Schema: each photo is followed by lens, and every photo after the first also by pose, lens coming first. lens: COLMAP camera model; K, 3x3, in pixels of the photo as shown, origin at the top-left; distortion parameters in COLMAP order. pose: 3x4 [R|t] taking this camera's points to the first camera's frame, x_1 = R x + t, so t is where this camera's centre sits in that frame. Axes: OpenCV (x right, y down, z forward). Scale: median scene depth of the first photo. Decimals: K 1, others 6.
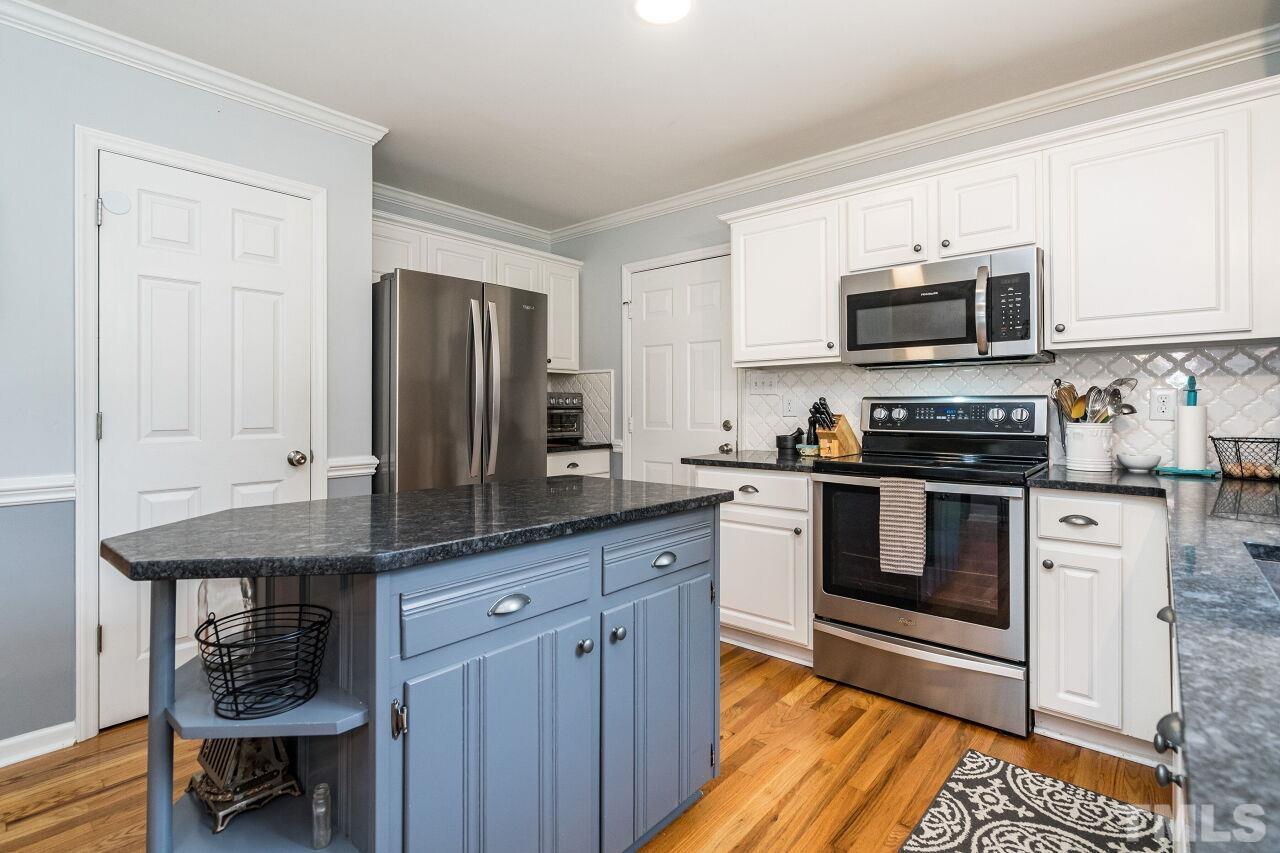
lens RADIAL K [[609.7, 0, 615.6], [0, 609.7, 405.9], [0, 0, 1]] dist [-0.004312, 0.001345]
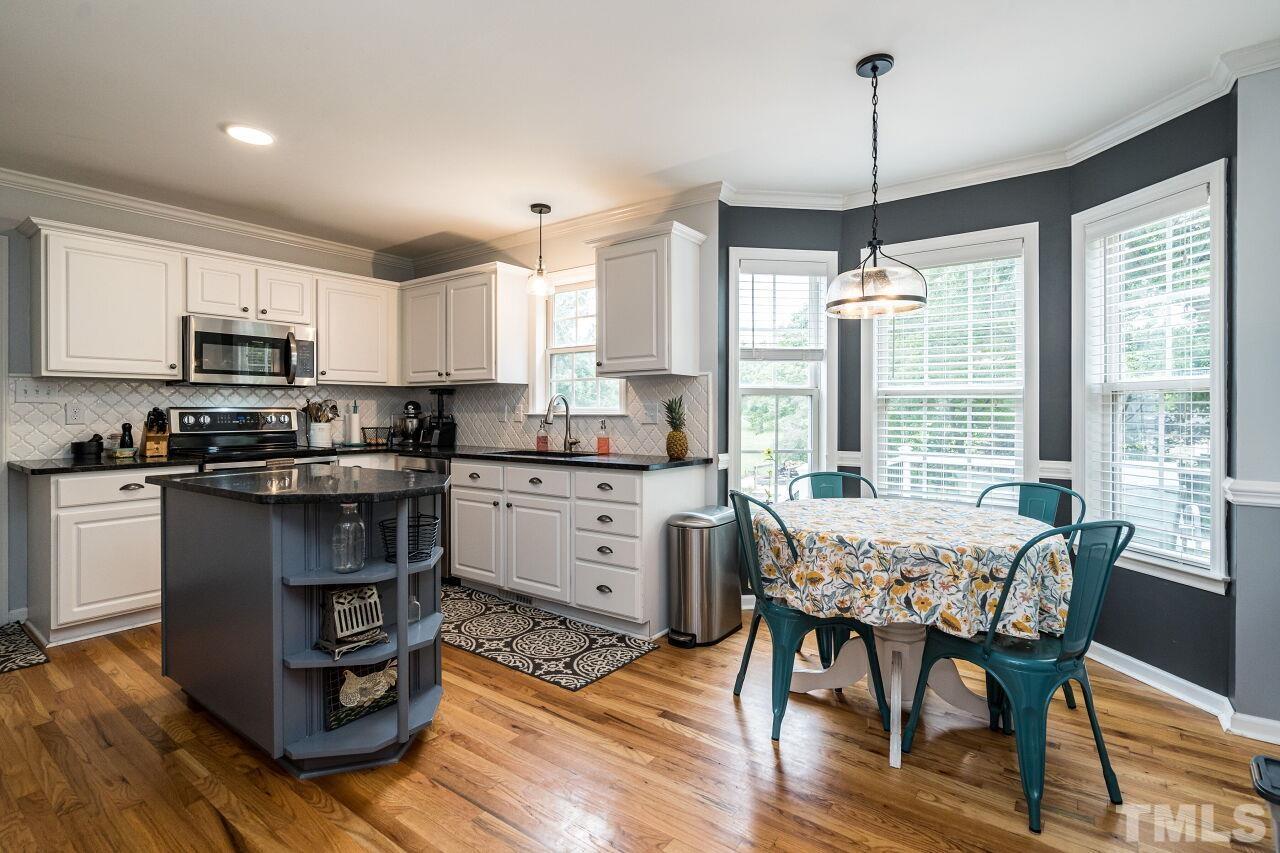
lens RADIAL K [[609.7, 0, 629.7], [0, 609.7, 414.0], [0, 0, 1]] dist [-0.004312, 0.001345]
pose [[-0.080052, -0.003271, 0.996785, -1.150586], [0.000151, 0.999995, 0.003294, -0.004740], [-0.996791, 0.000414, -0.080051, 0.181785]]
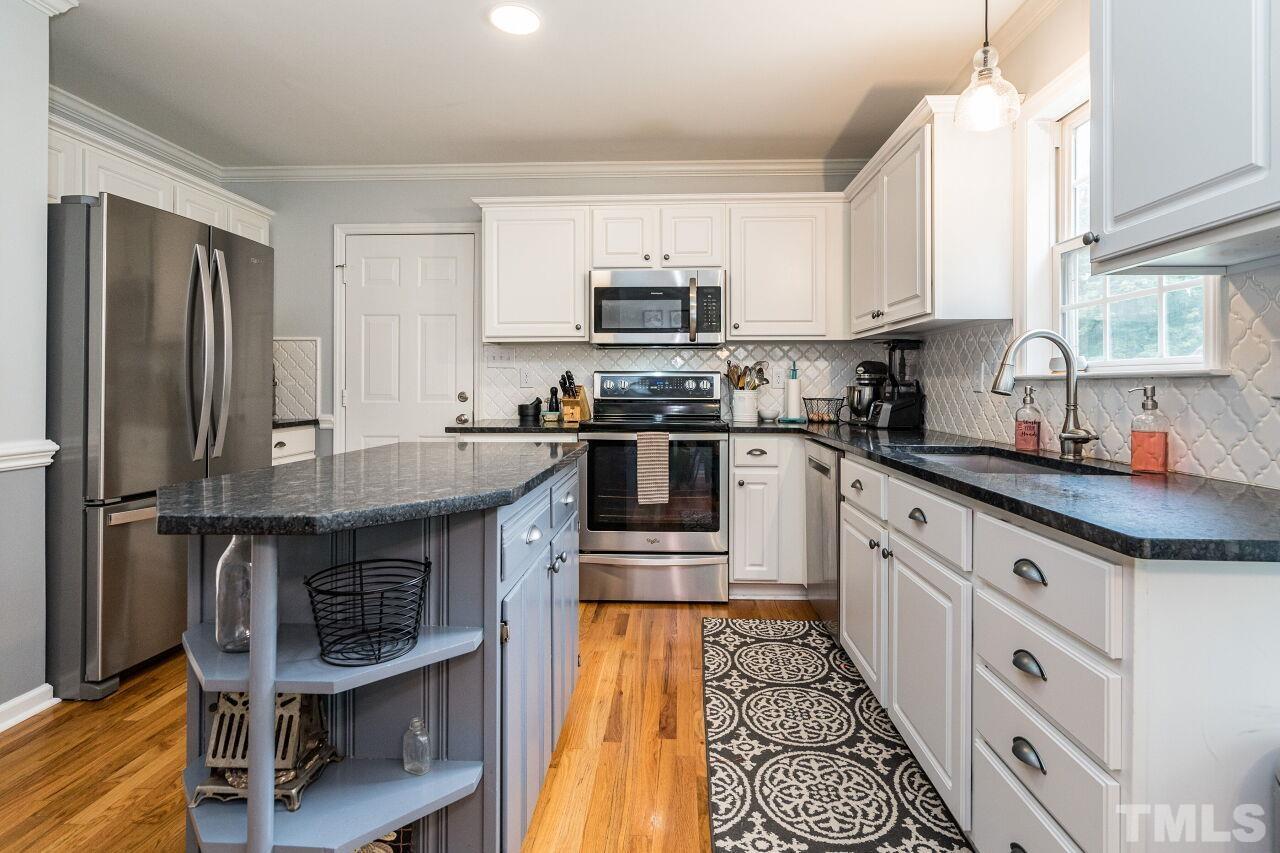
lens RADIAL K [[627.4, 0, 645.7], [0, 627.4, 383.7], [0, 0, 1]] dist [-0.012844, 0.002494]
pose [[0.773204, 0.005391, 0.634135, -0.380374], [-0.004467, 0.999985, -0.003055, 0.017232], [-0.634142, -0.000471, 0.773217, -0.041685]]
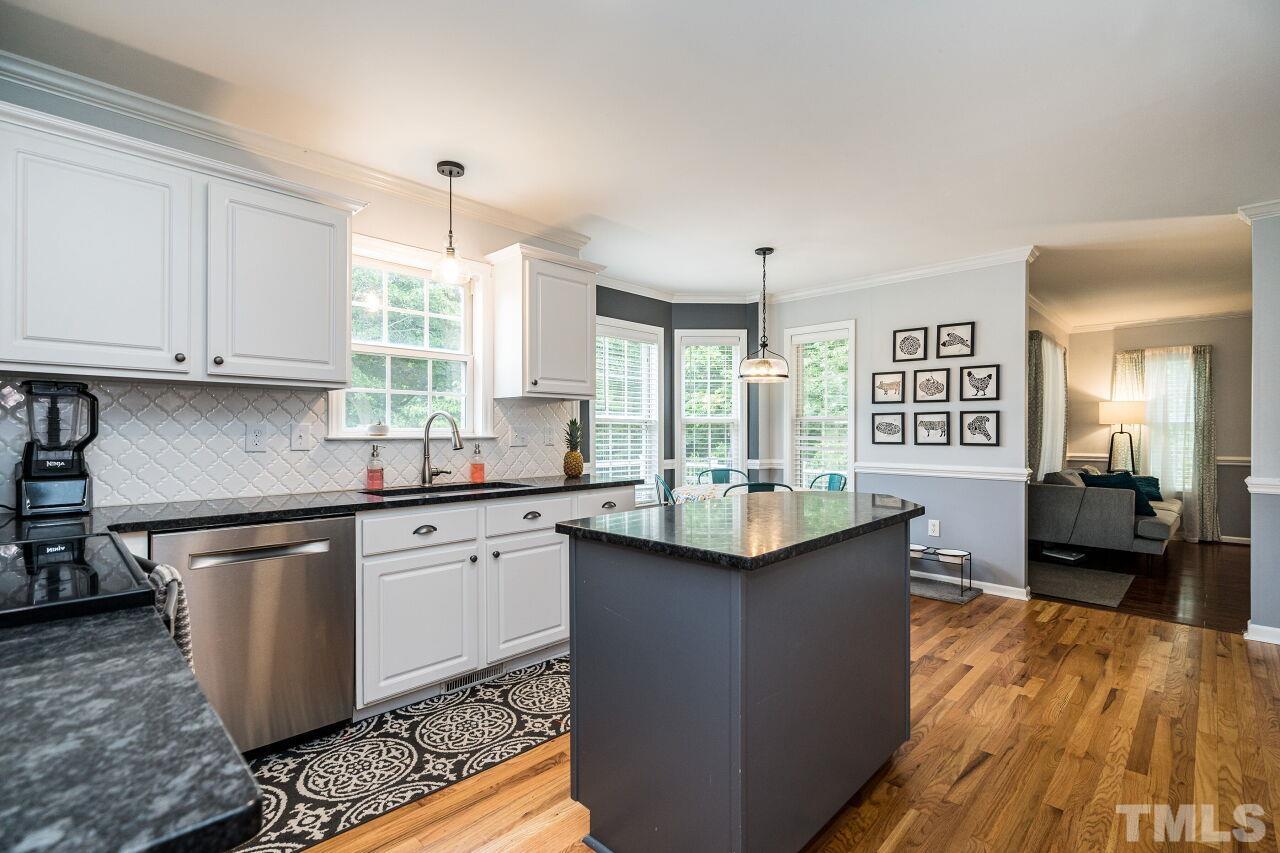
lens RADIAL K [[609.7, 0, 640.4], [0, 609.7, 427.7], [0, 0, 1]] dist [-0.004312, 0.001345]
pose [[-0.999552, 0.000150, 0.029936, 0.016109], [-0.000045, 0.999979, -0.006519, -0.009880], [-0.029937, -0.006518, -0.999531, 1.468252]]
